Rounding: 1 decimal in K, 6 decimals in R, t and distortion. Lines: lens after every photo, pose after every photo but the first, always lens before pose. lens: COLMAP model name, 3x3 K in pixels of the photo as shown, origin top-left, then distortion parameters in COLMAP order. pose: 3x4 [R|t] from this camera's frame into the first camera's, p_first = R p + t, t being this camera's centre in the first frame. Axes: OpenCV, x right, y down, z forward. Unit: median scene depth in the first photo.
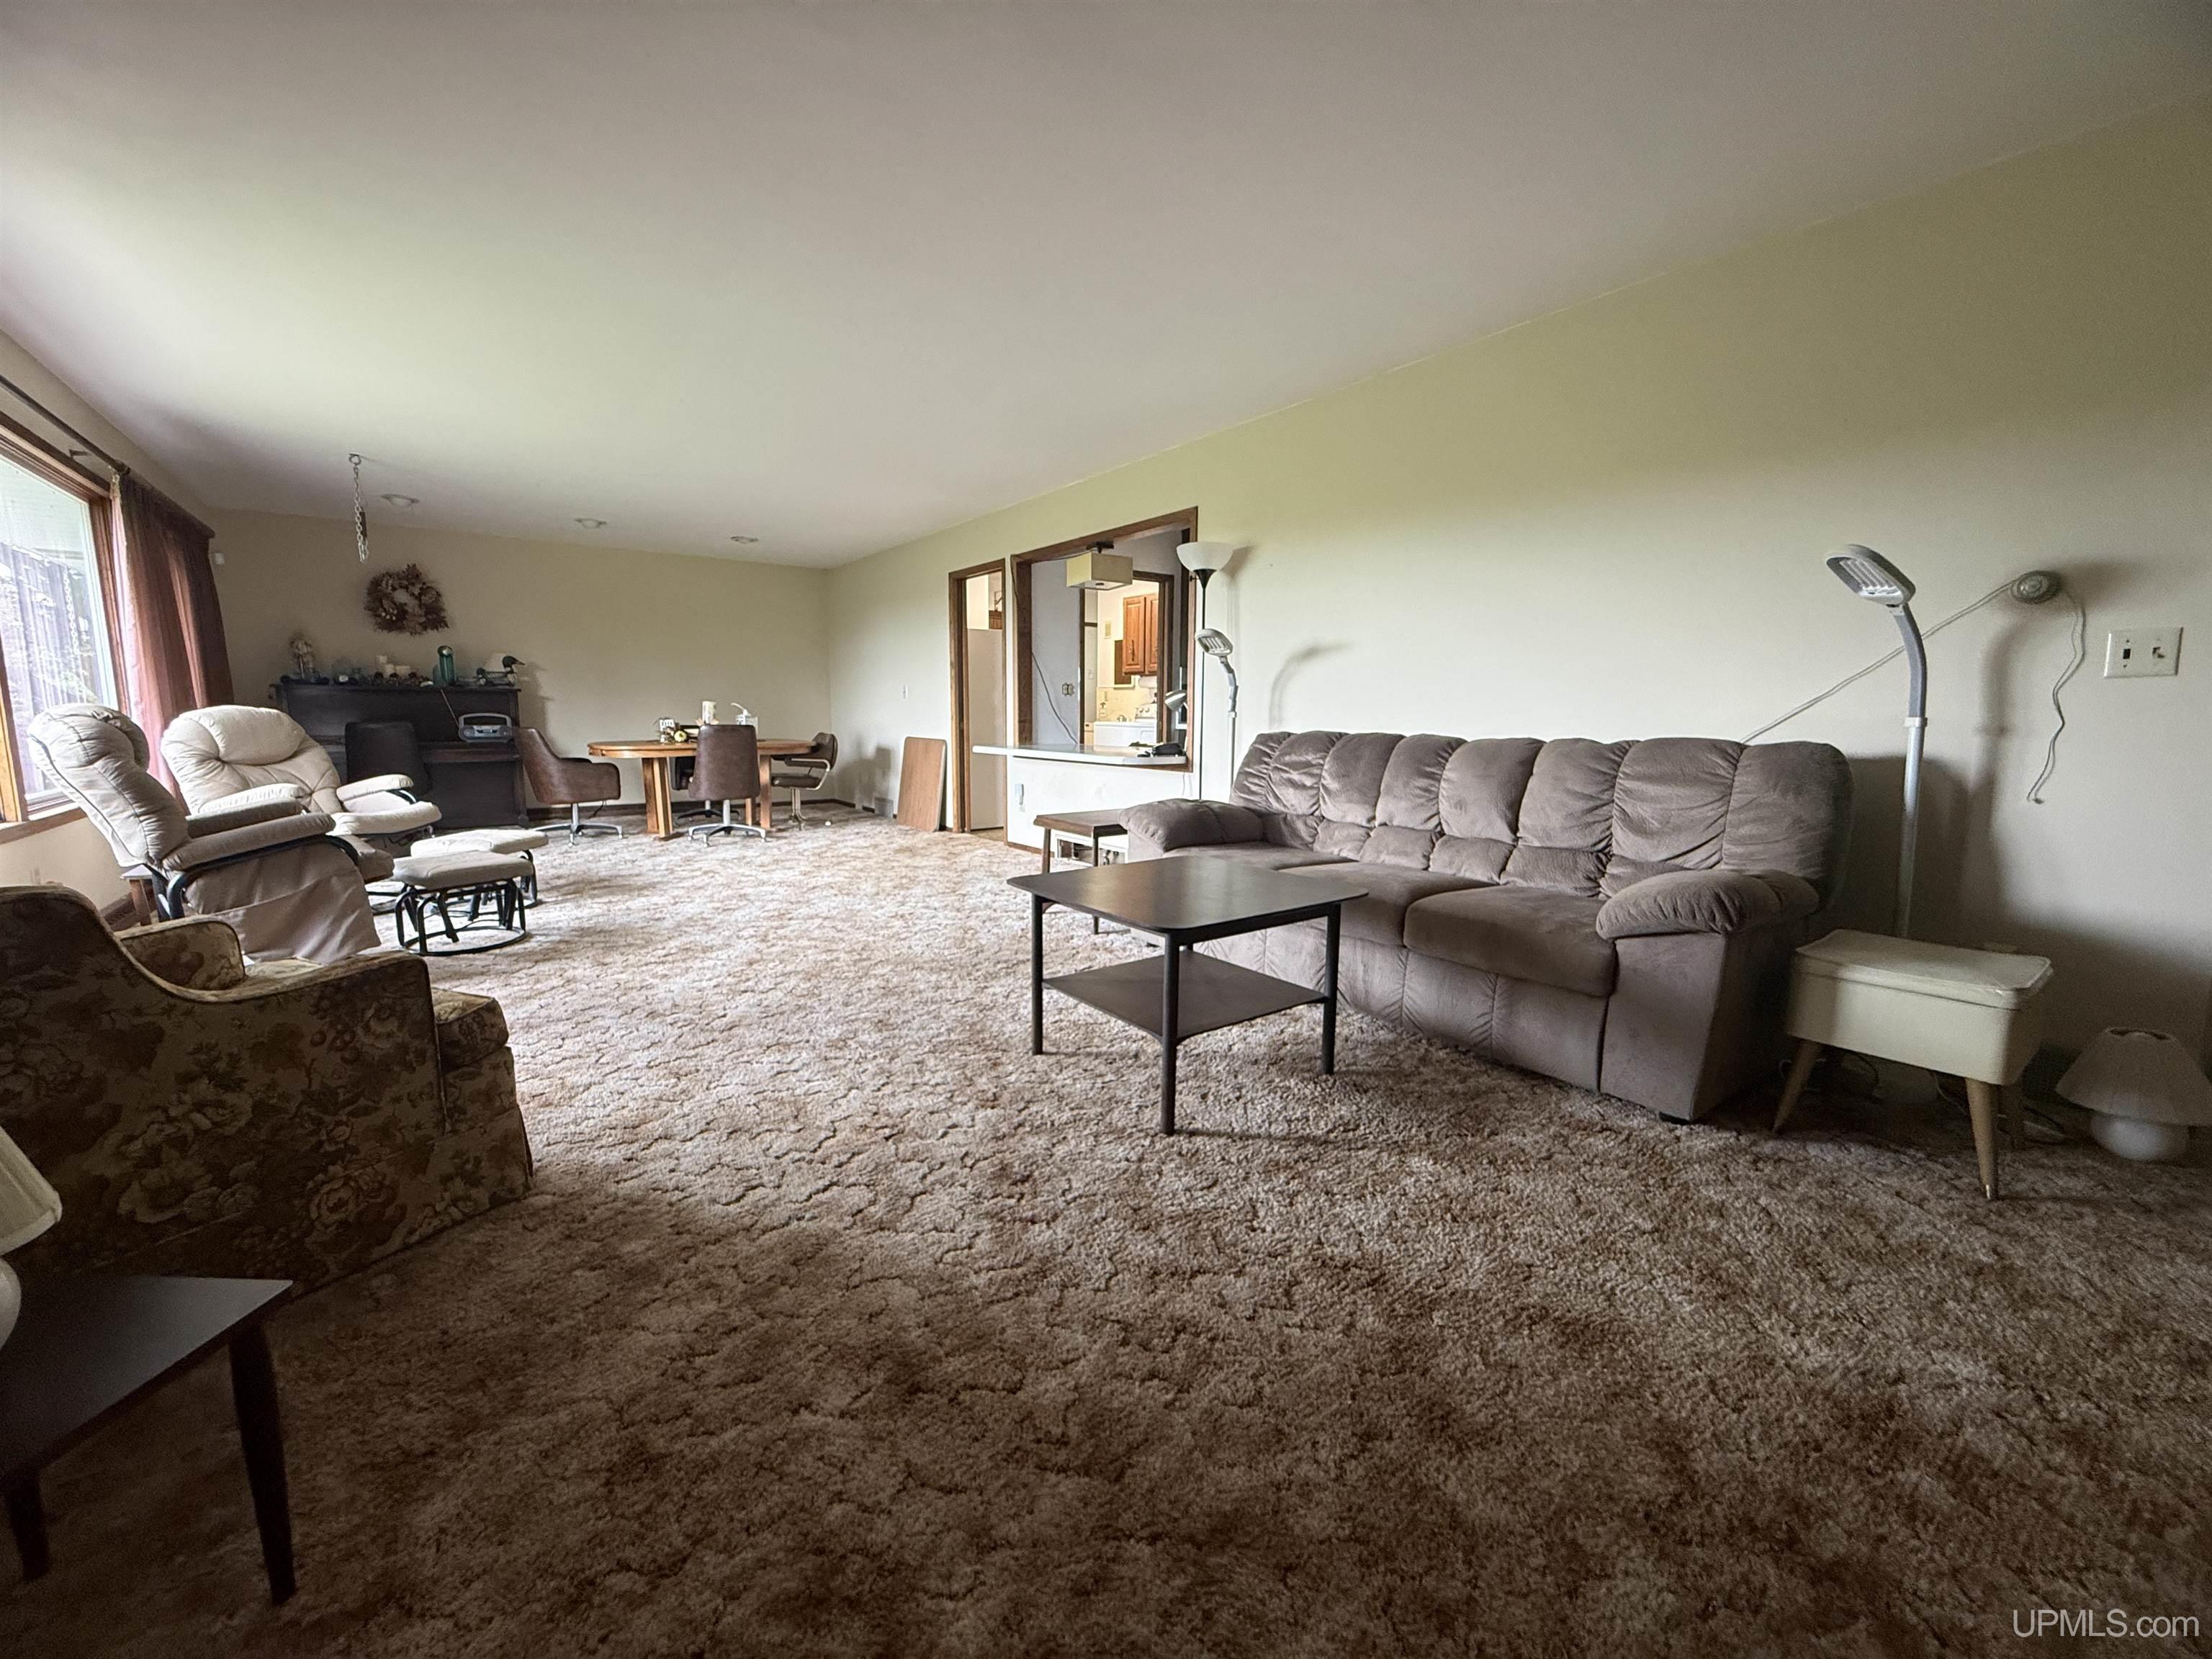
lens RADIAL K [[878.8, 0, 1097.2], [0, 878.8, 828.0], [0, 0, 1]] dist [0.001900, -0.000121]
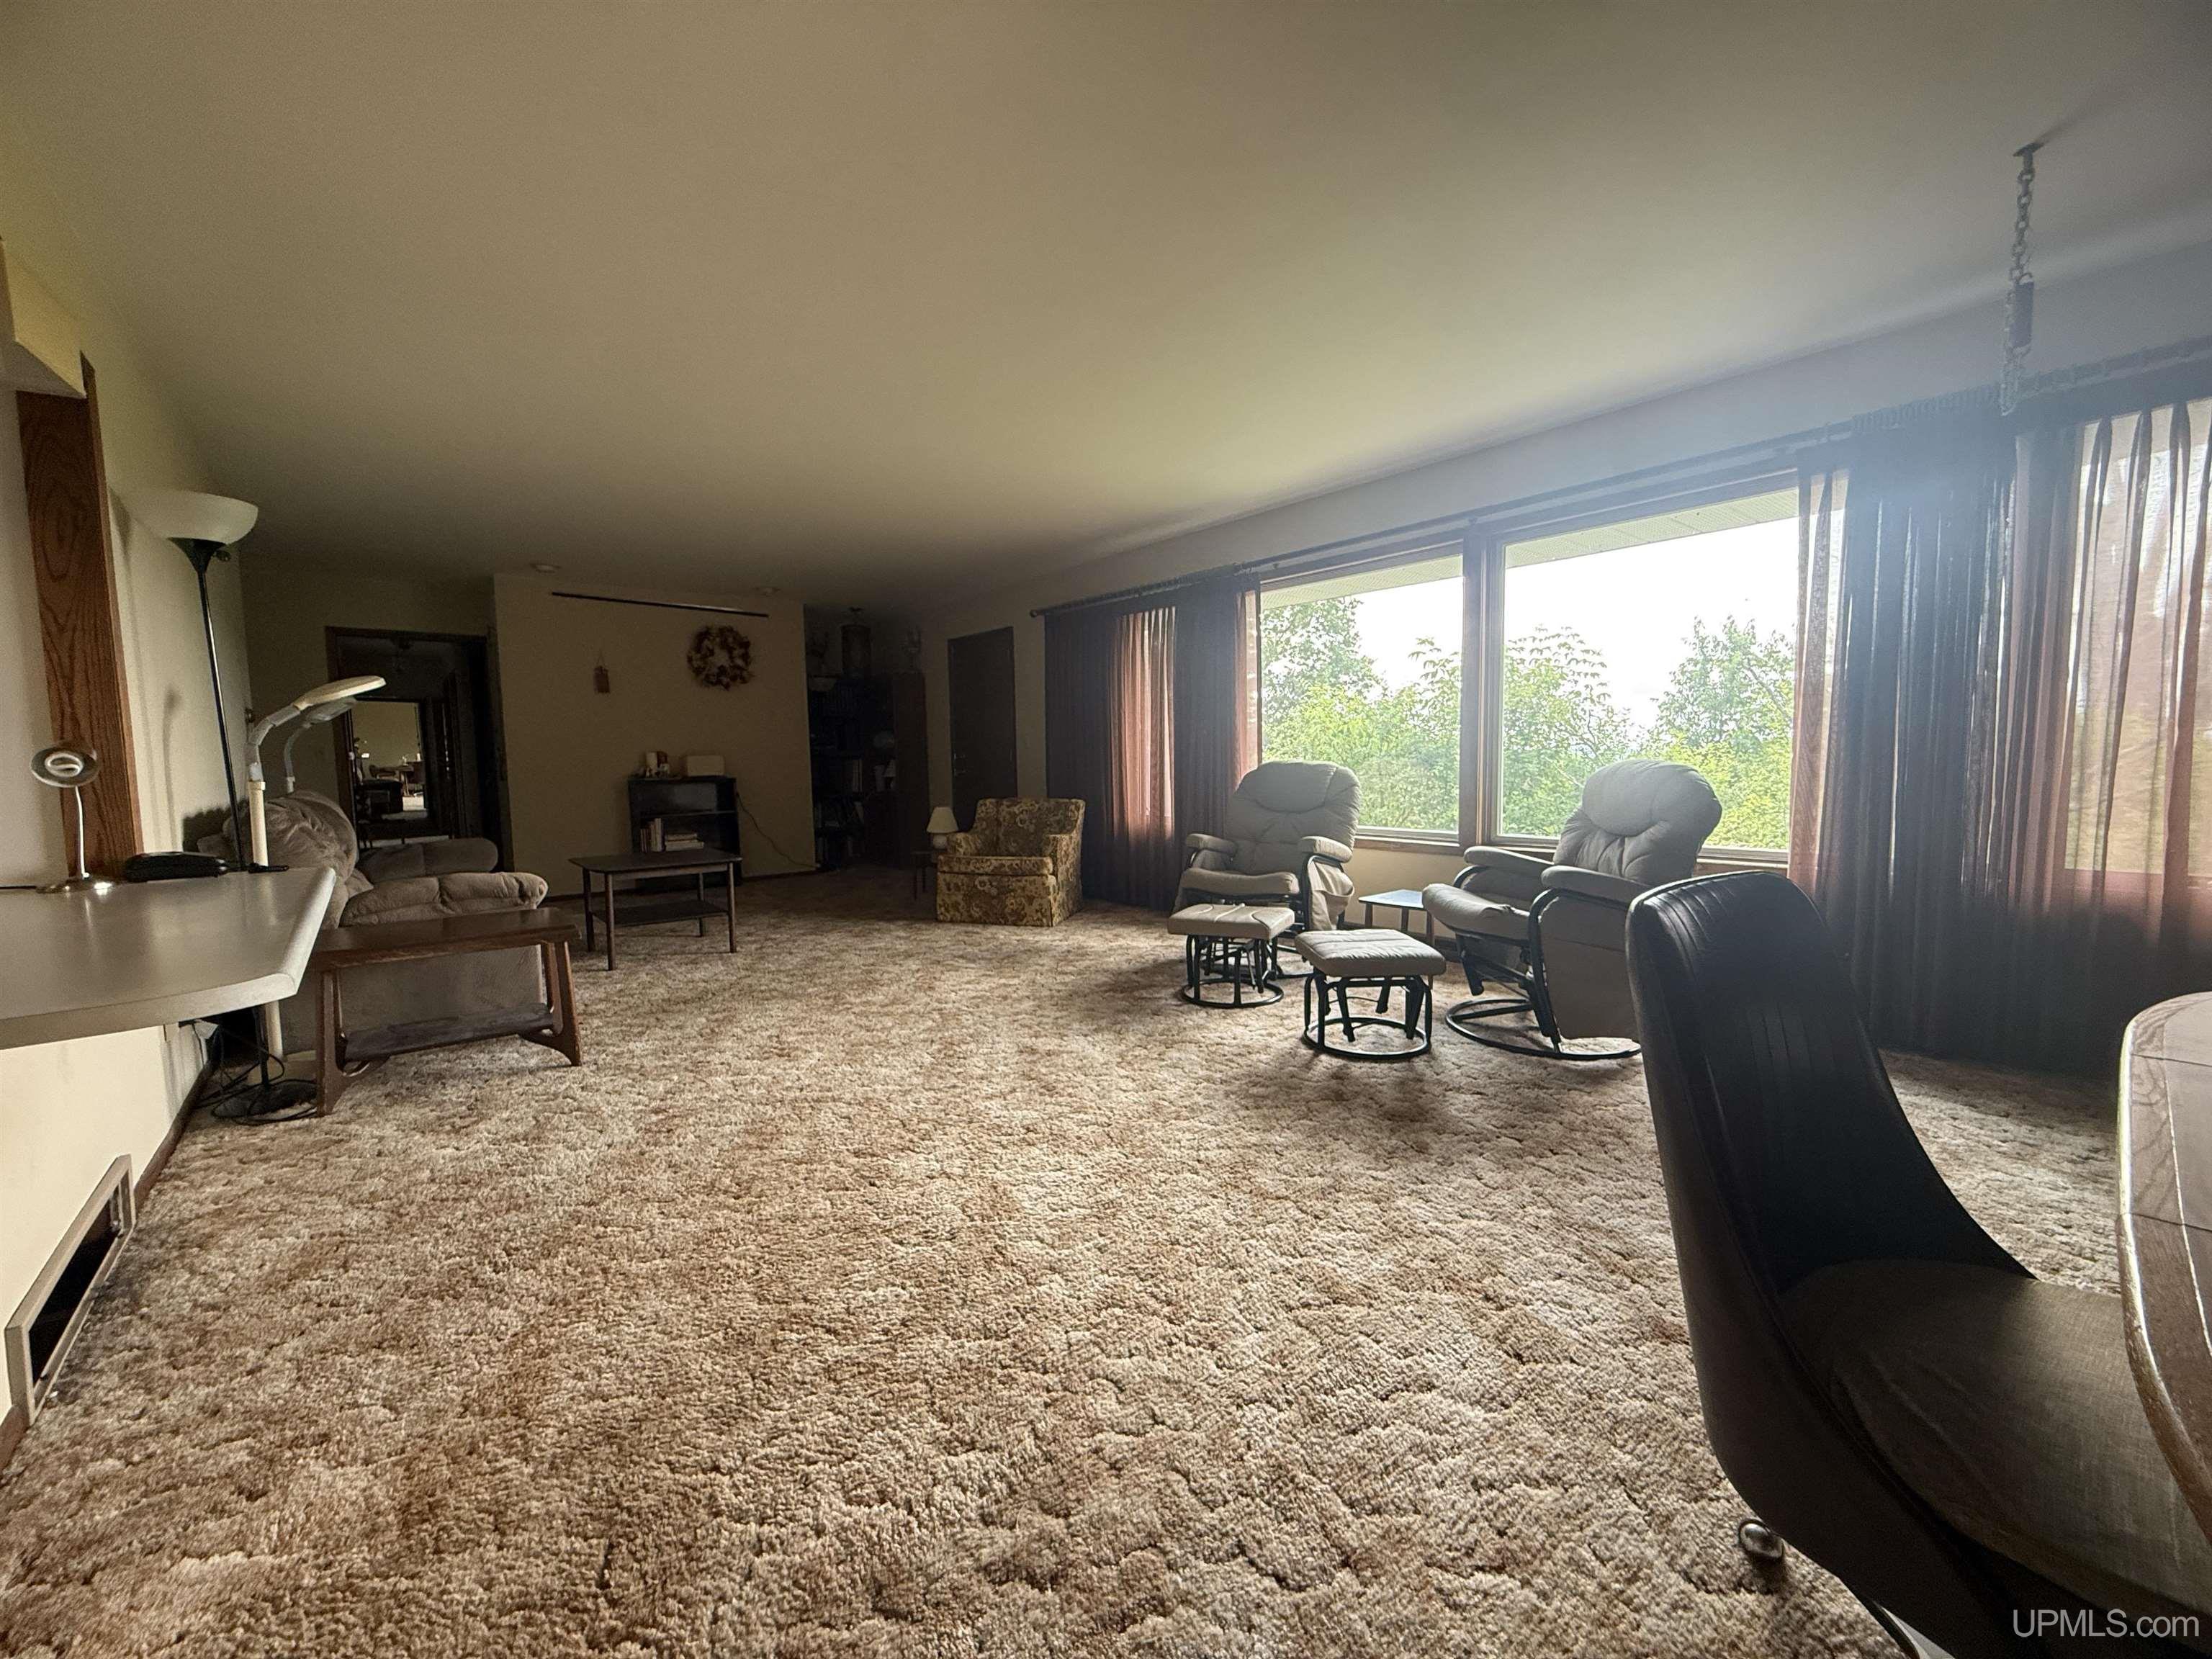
lens RADIAL K [[878.8, 0, 1094.8], [0, 878.8, 827.0], [0, 0, 1]] dist [0.001900, -0.000121]
pose [[-0.998801, 0.015028, -0.046599, -0.785124], [0.004787, 0.977143, 0.212528, -0.414657], [0.048728, 0.212050, -0.976043, 2.942204]]
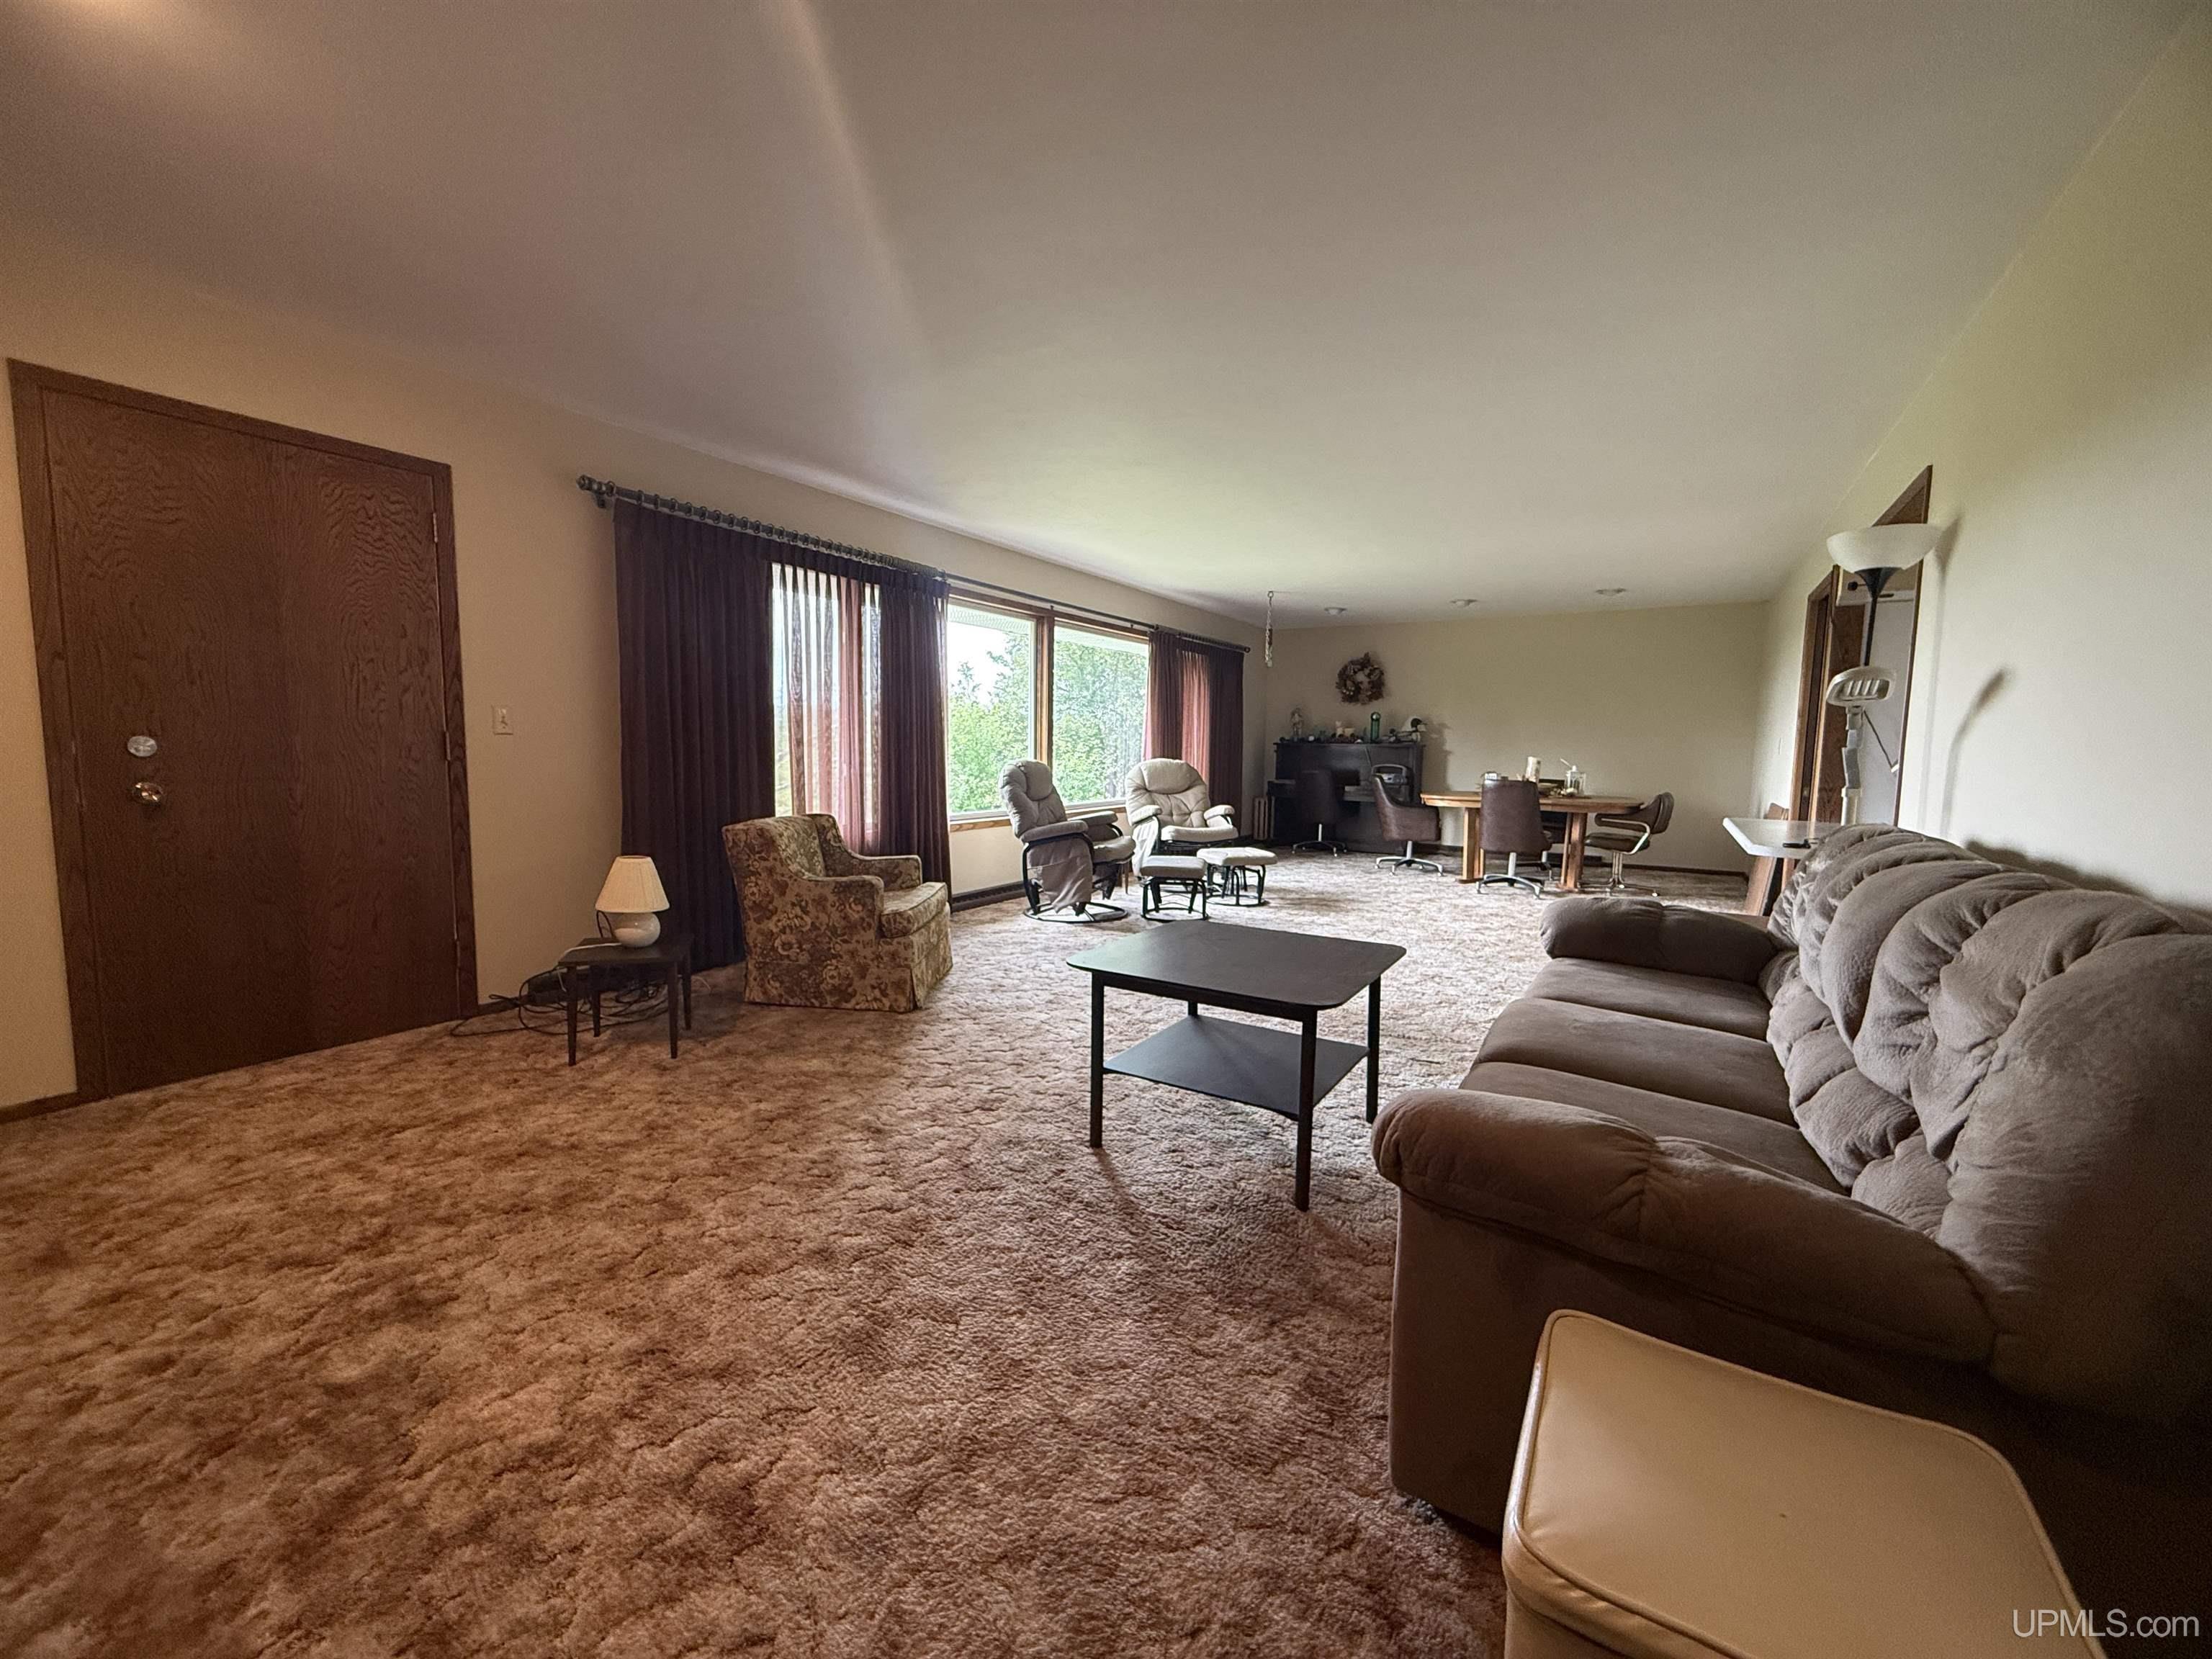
lens RADIAL K [[878.8, 0, 1105.1], [0, 878.8, 832.0], [0, 0, 1]] dist [0.001900, -0.000121]
pose [[0.369476, 0.090945, -0.924779, 0.947864], [-0.135732, 0.989807, 0.043111, -0.094779], [0.919274, 0.109594, 0.378054, 0.454443]]
